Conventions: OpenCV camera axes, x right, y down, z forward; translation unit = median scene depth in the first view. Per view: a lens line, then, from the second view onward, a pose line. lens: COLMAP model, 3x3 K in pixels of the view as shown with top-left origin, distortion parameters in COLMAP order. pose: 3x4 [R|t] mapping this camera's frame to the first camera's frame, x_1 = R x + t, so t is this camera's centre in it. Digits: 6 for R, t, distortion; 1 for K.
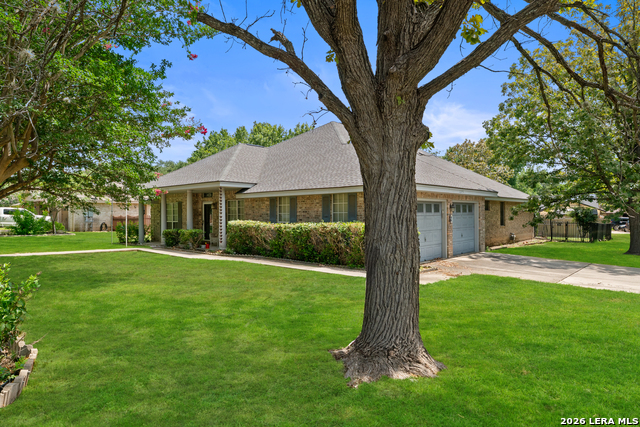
lens RADIAL K [[385.1, 0, 297.6], [0, 385.1, 211.9], [0, 0, 1]] dist [0.000261, -0.000018]
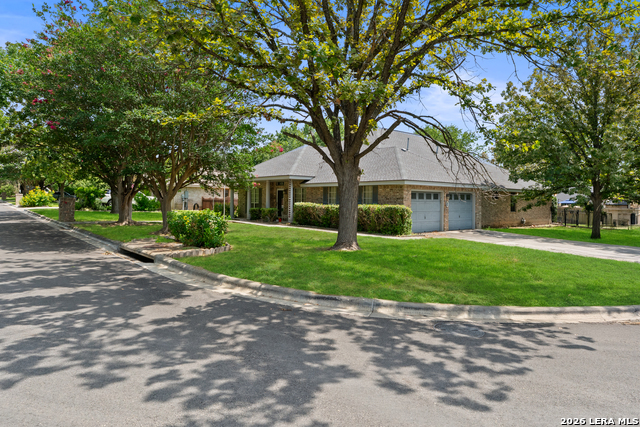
lens RADIAL K [[385.1, 0, 297.6], [0, 385.1, 211.9], [0, 0, 1]] dist [0.000261, -0.000018]
pose [[0.984278, 0.026791, -0.174580, 0.083838], [-0.020045, 0.998987, 0.040292, 0.000056], [0.175483, -0.036159, 0.983818, -0.420666]]
